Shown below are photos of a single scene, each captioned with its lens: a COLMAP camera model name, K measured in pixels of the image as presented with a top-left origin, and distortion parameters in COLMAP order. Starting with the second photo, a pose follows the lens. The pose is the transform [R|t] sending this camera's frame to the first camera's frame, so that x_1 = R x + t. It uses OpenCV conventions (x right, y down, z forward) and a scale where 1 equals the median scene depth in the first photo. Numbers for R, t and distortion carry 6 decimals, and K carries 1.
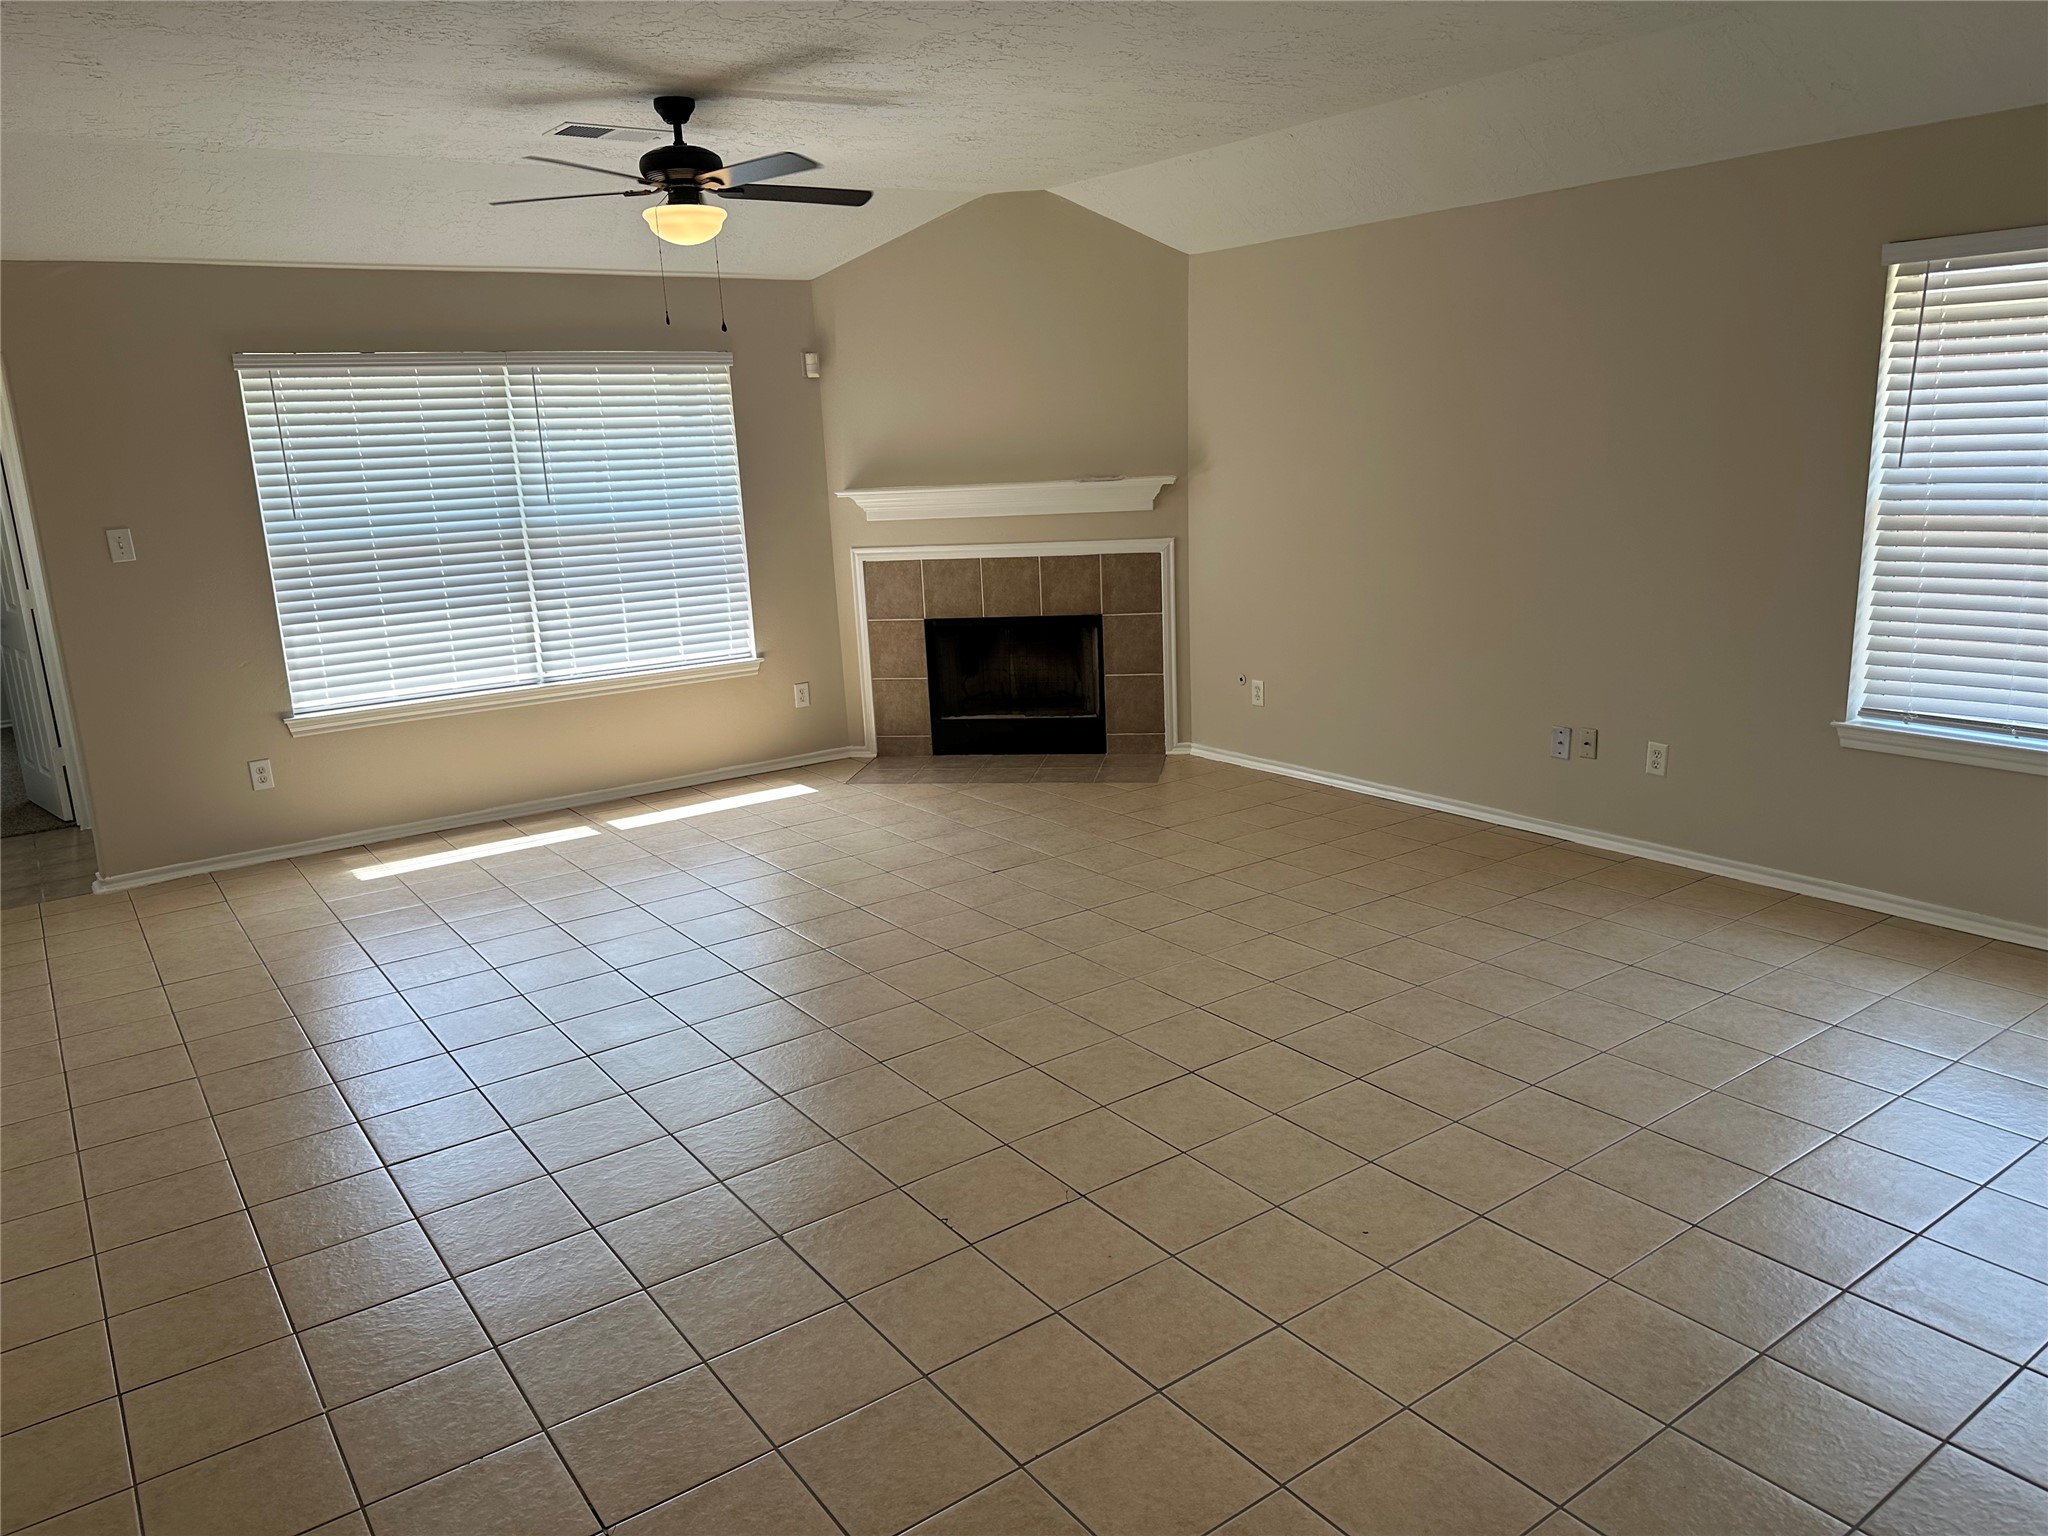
lens RADIAL K [[1429.3, 0, 1037.9], [0, 1429.3, 768.4], [0, 0, 1]] dist [0.001837, -0.003725]
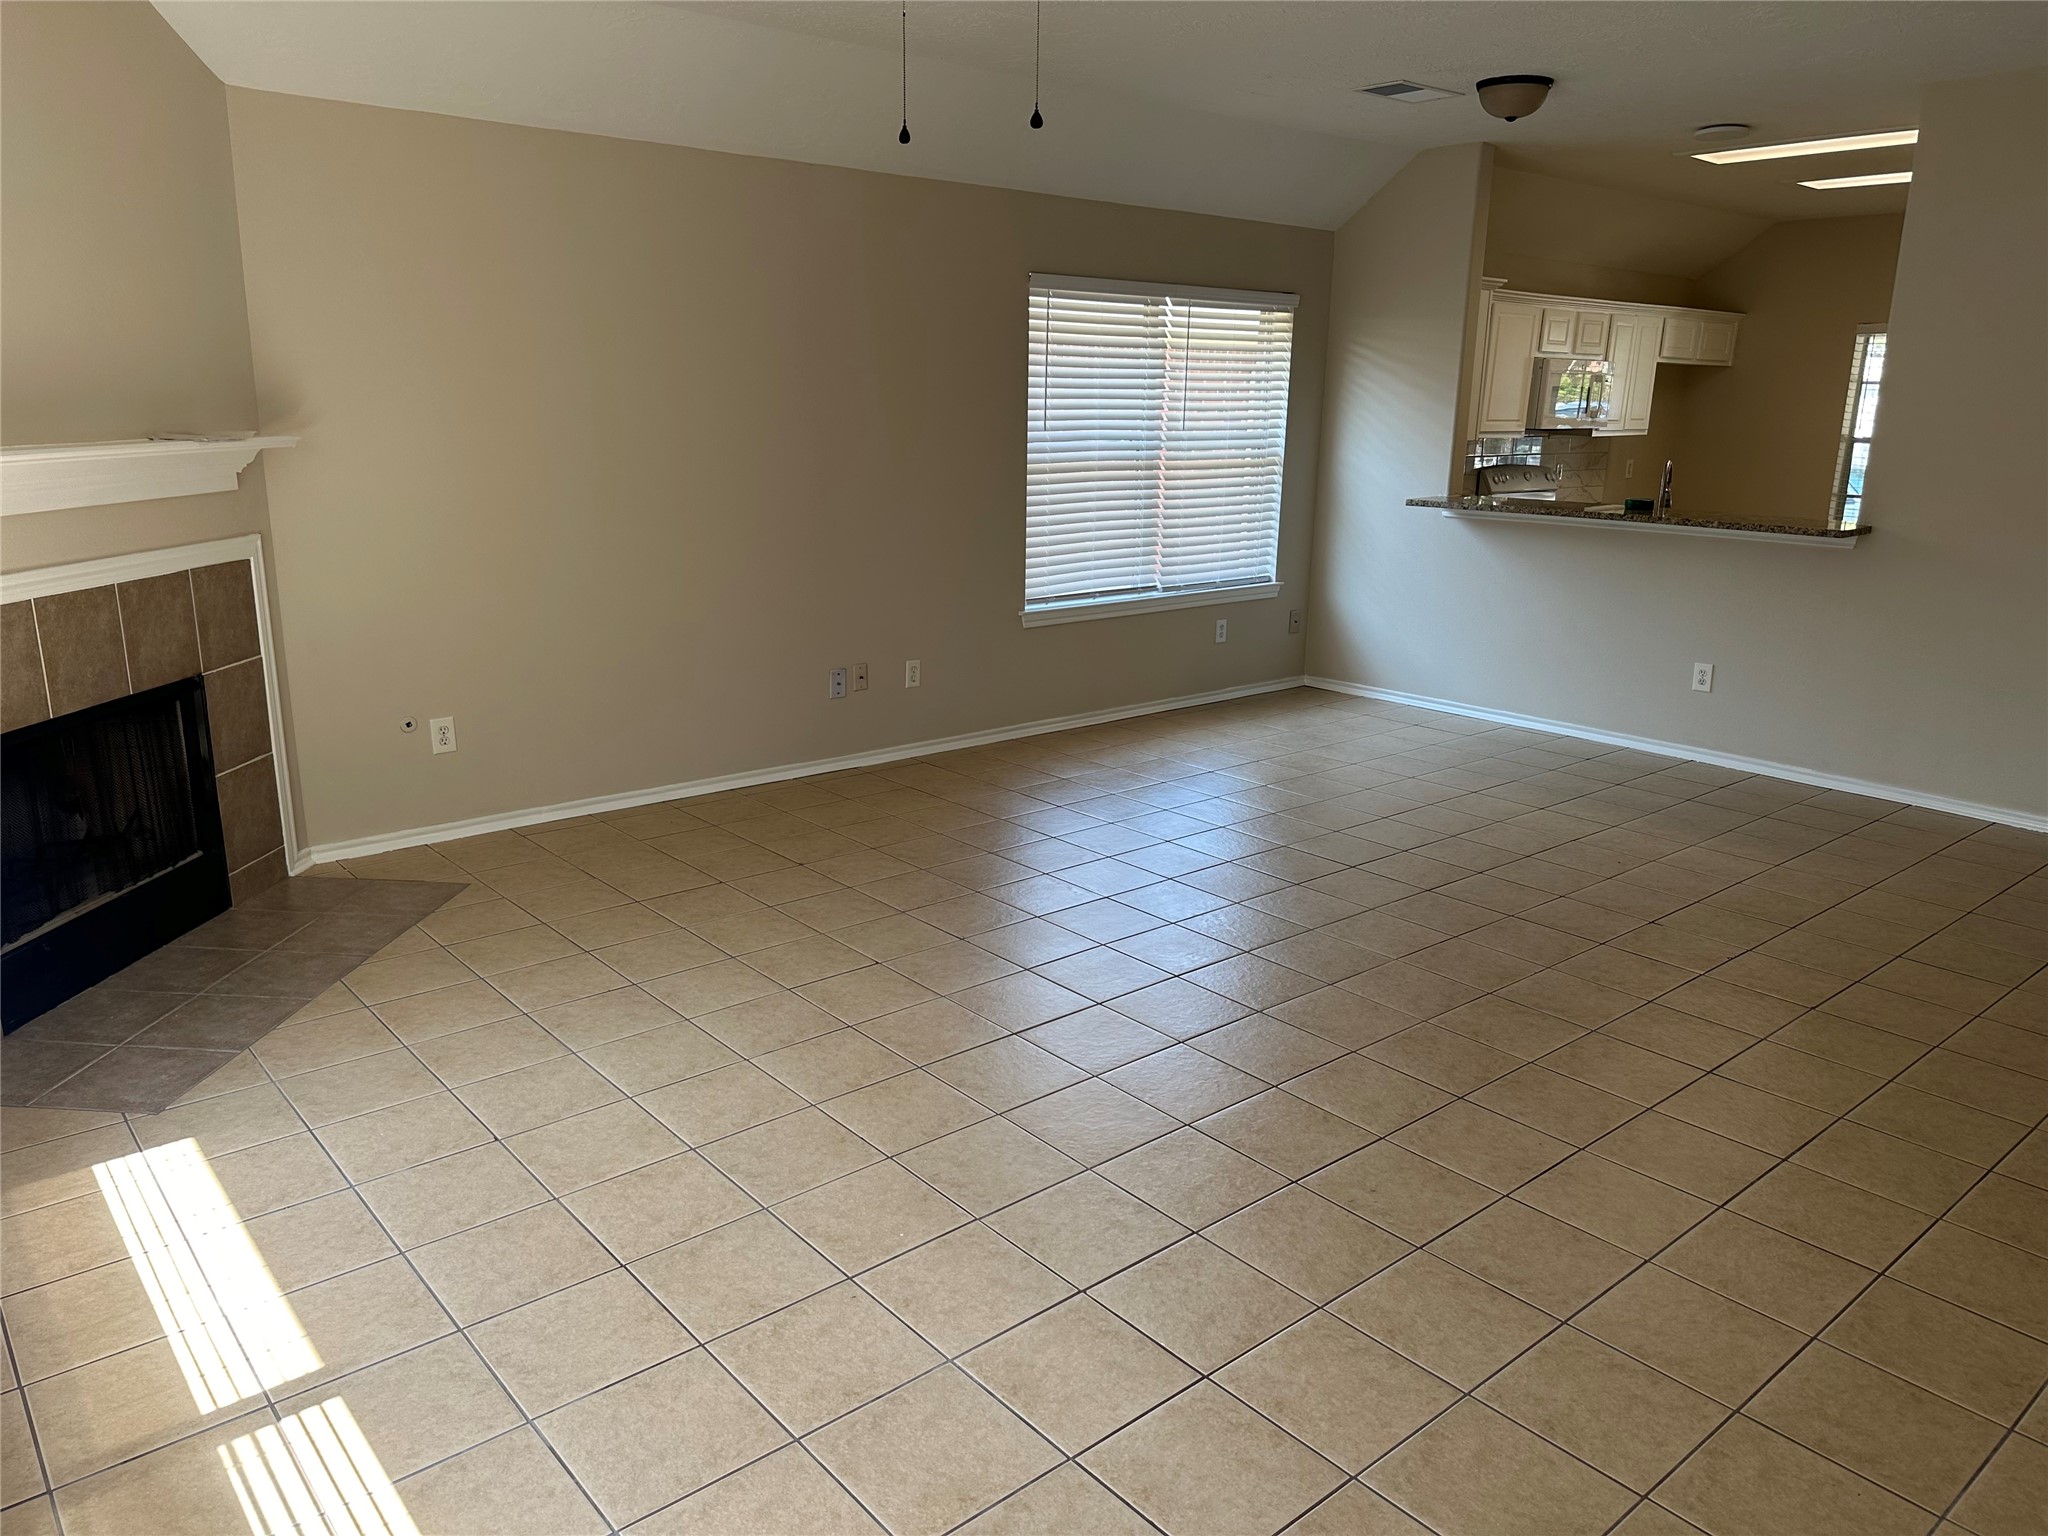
lens RADIAL K [[1429.3, 0, 1031.3], [0, 1429.3, 776.0], [0, 0, 1]] dist [0.001837, -0.003725]
pose [[-0.087599, -0.212766, 0.973169, -0.573003], [0.212601, 0.950423, 0.226930, -0.132194], [-0.973205, 0.226776, -0.038022, 0.727161]]
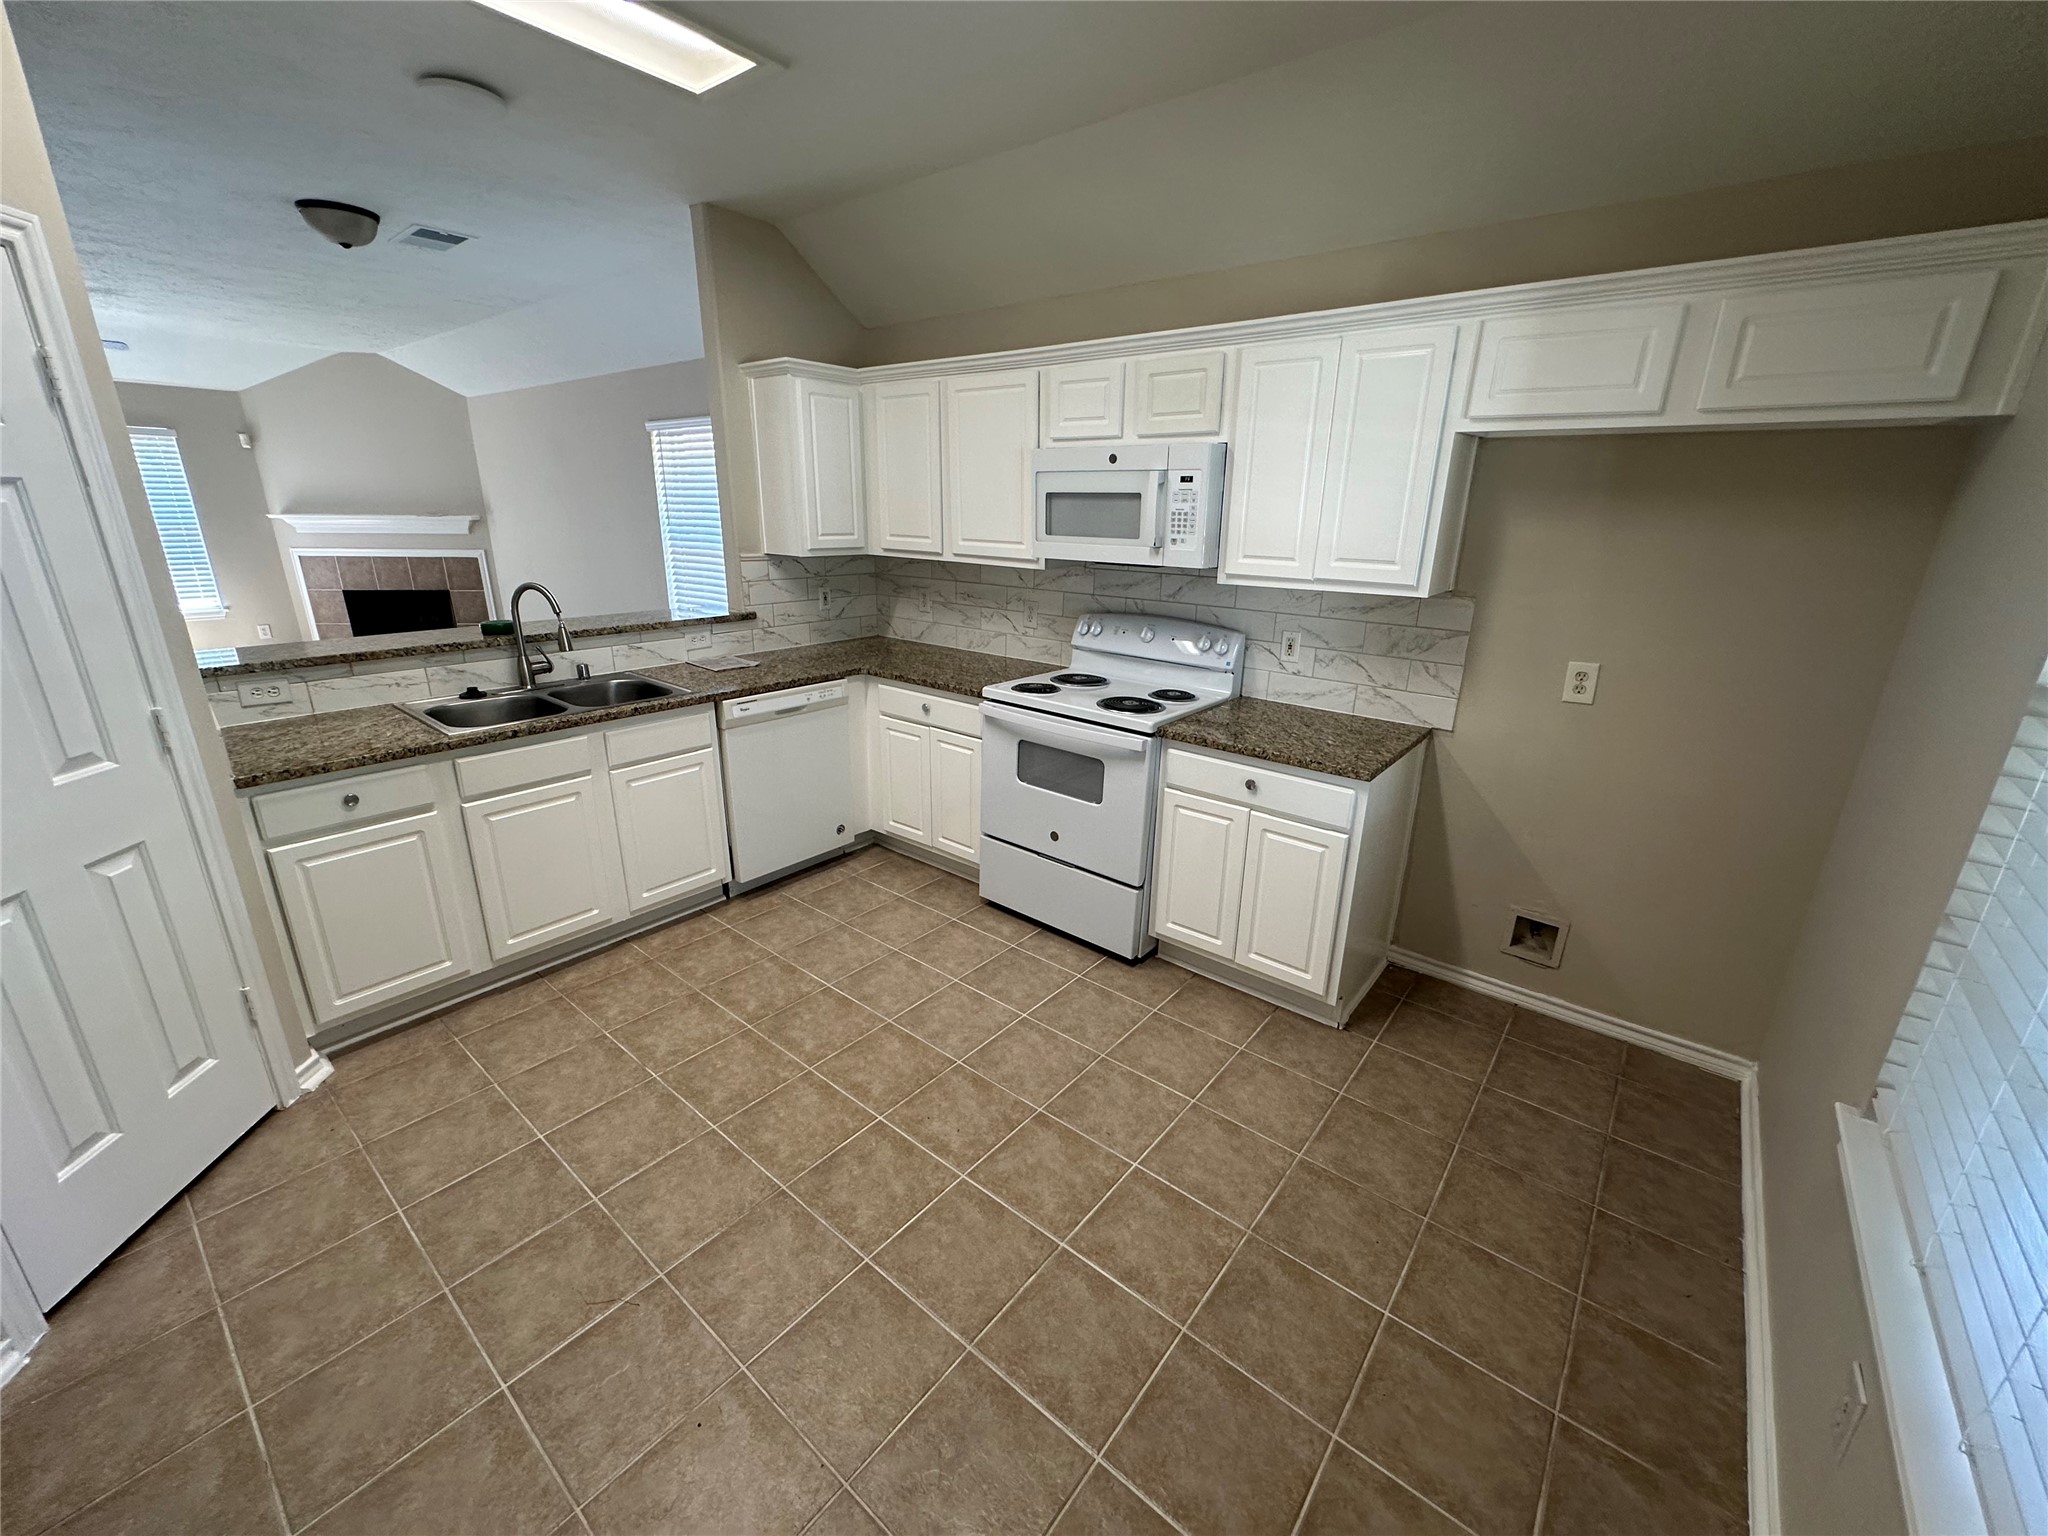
lens RADIAL K [[819.7, 0, 1017.7], [0, 819.7, 759.2], [0, 0, 1]] dist [-0.002057, -0.000154]
pose [[0.967079, -0.022901, 0.253444, 0.501066], [0.002555, 0.996766, 0.080318, 0.029173], [-0.254464, -0.077026, 0.964010, -0.238614]]
